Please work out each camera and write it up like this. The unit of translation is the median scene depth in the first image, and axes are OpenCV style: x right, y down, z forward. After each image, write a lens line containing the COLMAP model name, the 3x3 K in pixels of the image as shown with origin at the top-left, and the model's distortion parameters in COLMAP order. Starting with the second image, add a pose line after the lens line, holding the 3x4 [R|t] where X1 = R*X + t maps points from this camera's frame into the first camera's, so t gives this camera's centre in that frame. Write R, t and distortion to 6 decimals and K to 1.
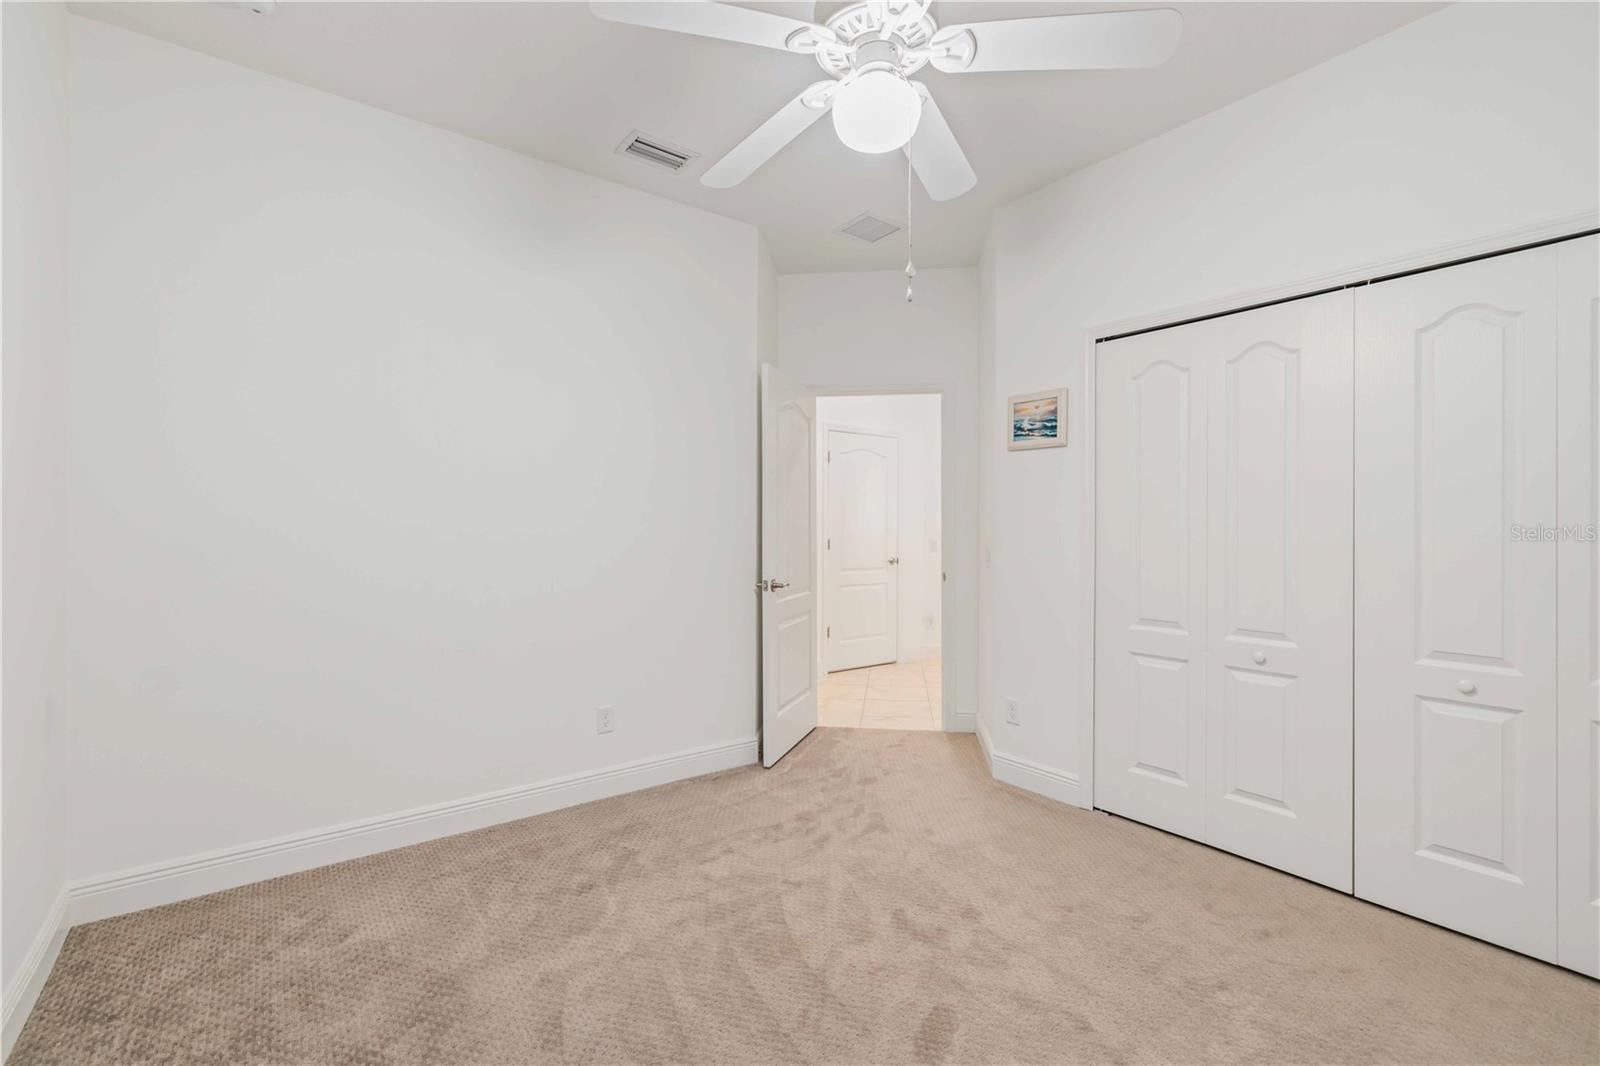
lens RADIAL K [[698.4, 0, 794.0], [0, 698.4, 530.4], [0, 0, 1]] dist [0.004278, 0.000487]
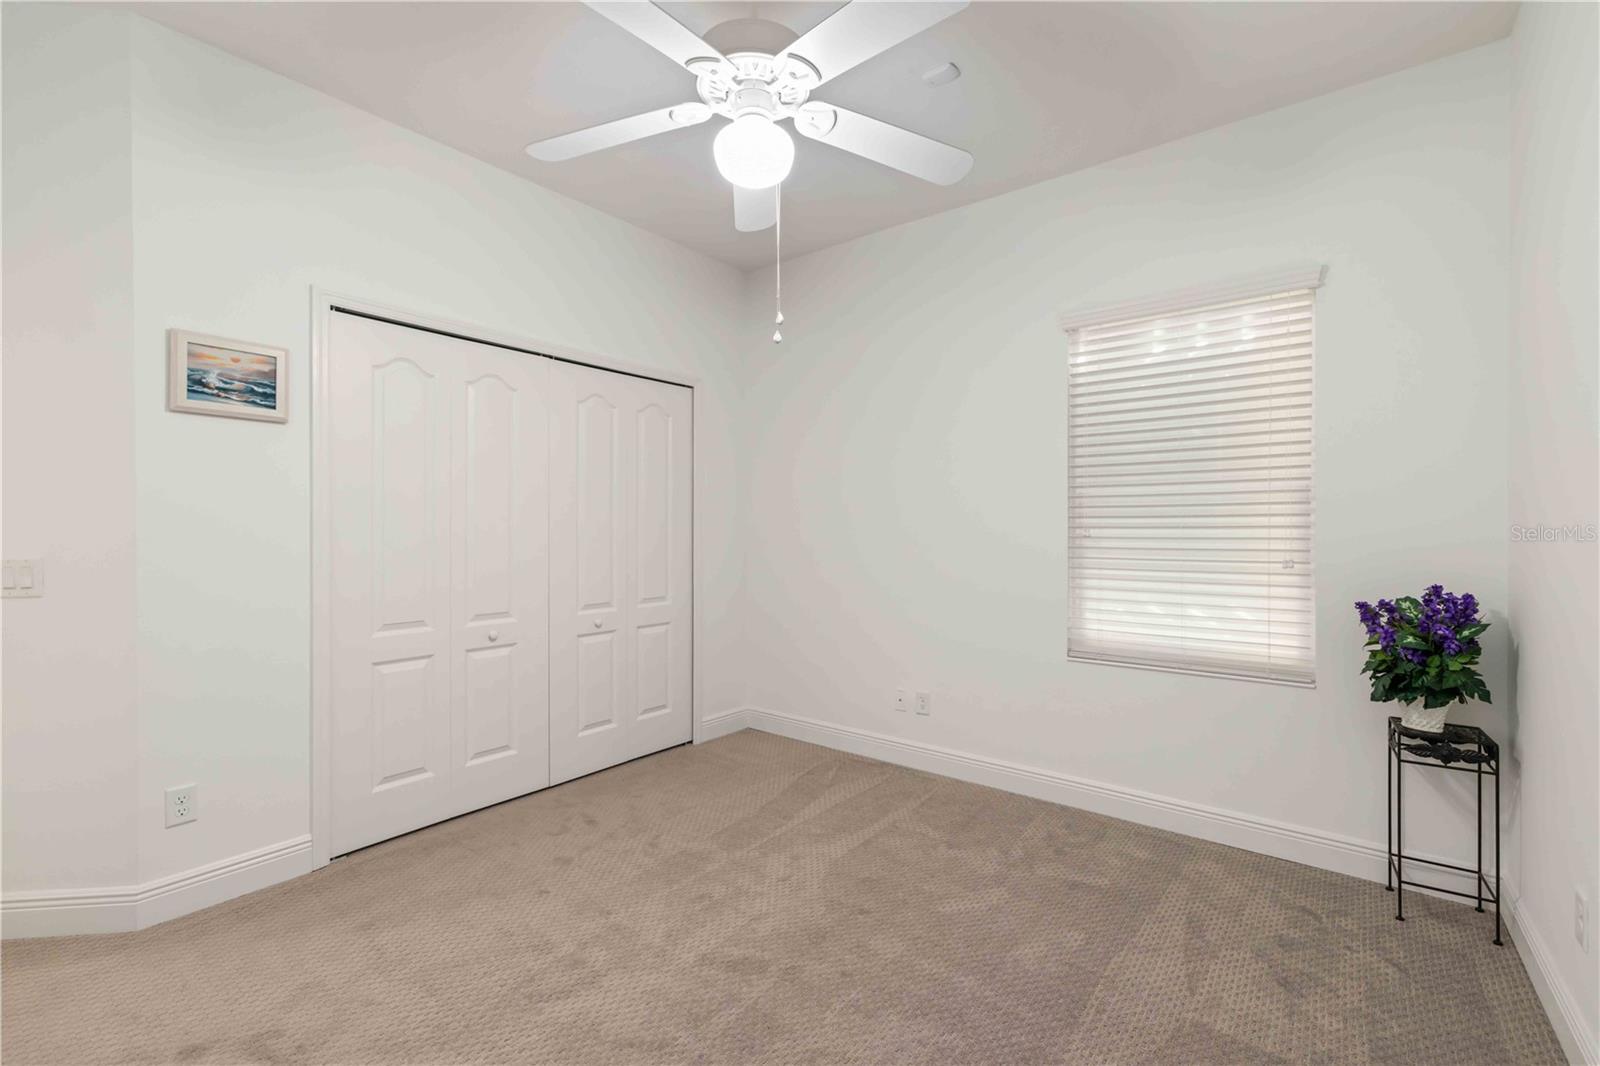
lens RADIAL K [[698.4, 0, 799.0], [0, 698.4, 535.8], [0, 0, 1]] dist [0.004278, 0.000487]
pose [[-0.261089, -0.017915, 0.965148, -0.509108], [-0.001314, 0.999833, 0.018203, -0.010578], [-0.965314, 0.003484, -0.261069, 0.645163]]
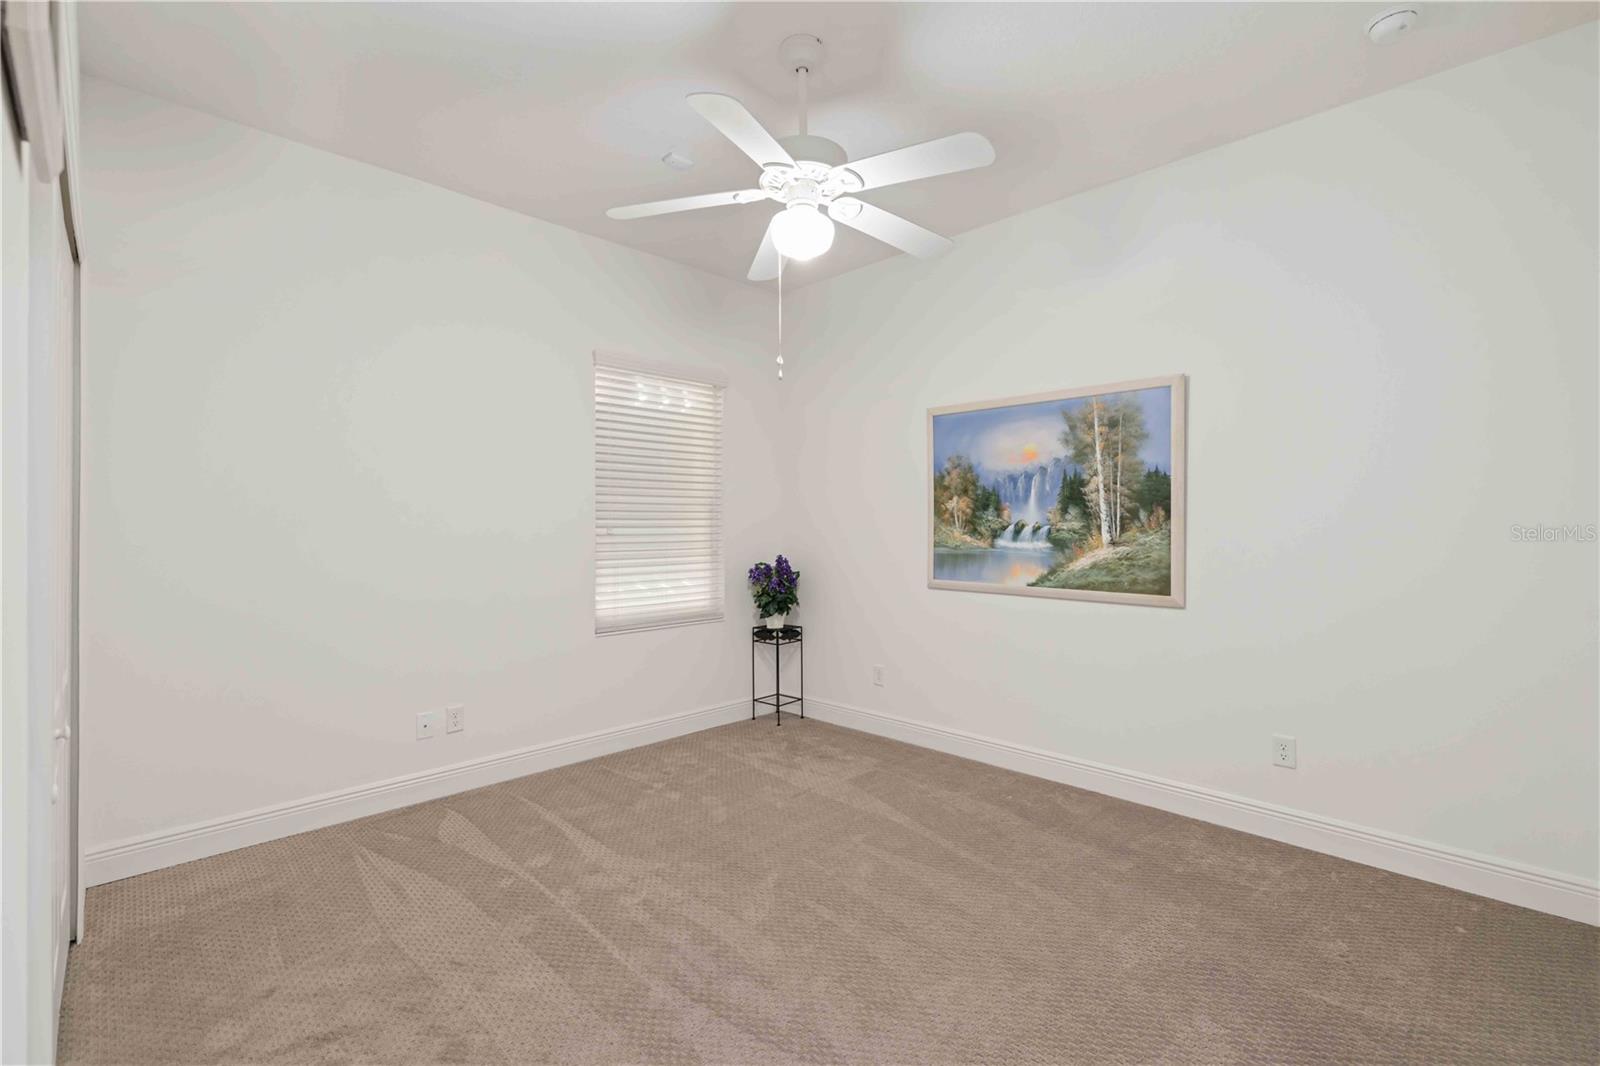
lens RADIAL K [[698.4, 0, 806.7], [0, 698.4, 527.1], [0, 0, 1]] dist [0.004278, 0.000487]
pose [[-0.988145, -0.002583, -0.153504, 0.170816], [-0.002796, 0.999995, 0.001174, -0.007431], [0.153500, 0.001590, -0.988147, 1.258332]]
